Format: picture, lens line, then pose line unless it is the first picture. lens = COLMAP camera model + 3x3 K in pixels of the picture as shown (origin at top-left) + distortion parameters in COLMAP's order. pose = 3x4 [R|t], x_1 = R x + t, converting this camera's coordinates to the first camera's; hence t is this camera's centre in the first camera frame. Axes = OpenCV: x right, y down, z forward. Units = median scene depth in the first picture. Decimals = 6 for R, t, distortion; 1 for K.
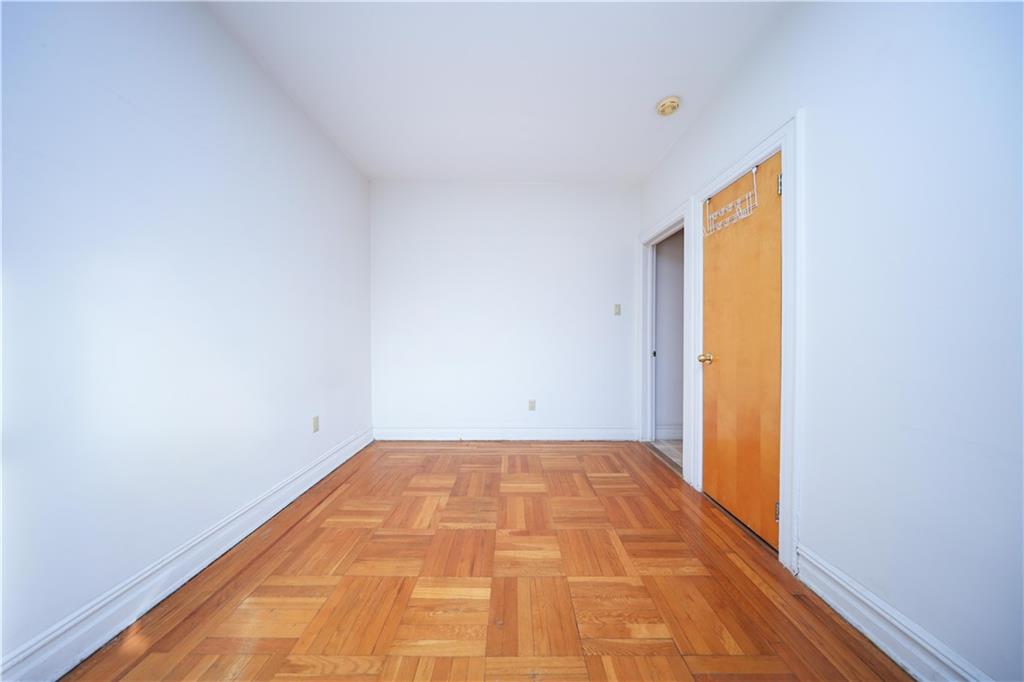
lens RADIAL K [[297.4, 0, 512.0], [0, 297.4, 341.0], [0, 0, 1]] dist [0.000548, 0.000012]
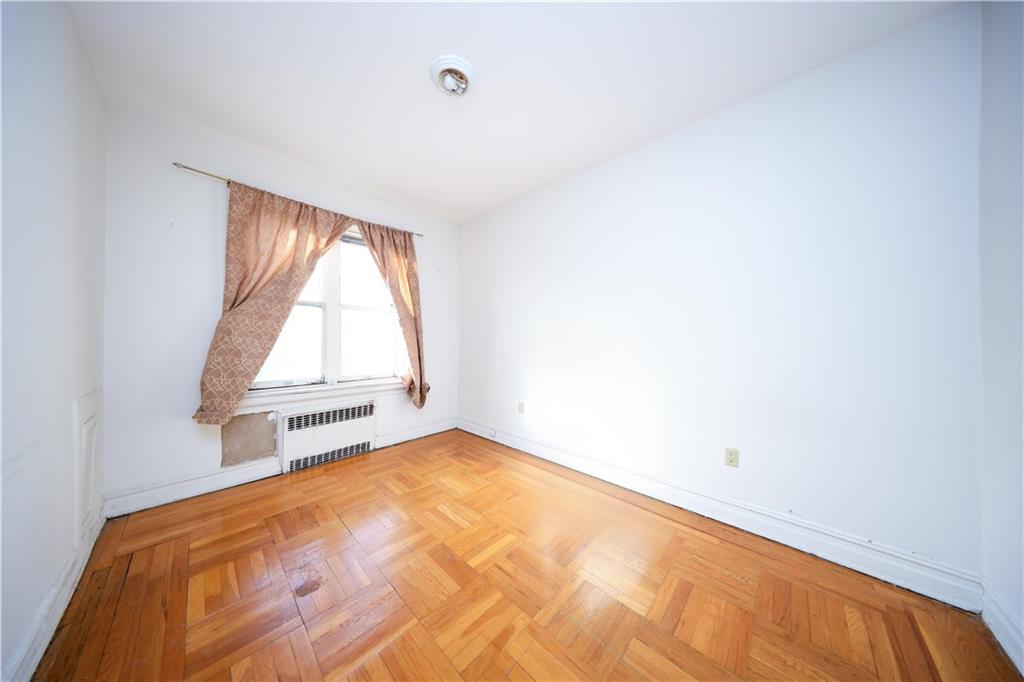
lens RADIAL K [[297.4, 0, 512.0], [0, 297.4, 341.0], [0, 0, 1]] dist [0.000548, 0.000012]
pose [[-0.687533, -0.007676, -0.726113, 0.548353], [-0.020466, 0.999752, 0.008810, -0.071023], [0.725865, 0.020918, -0.687519, 1.516353]]
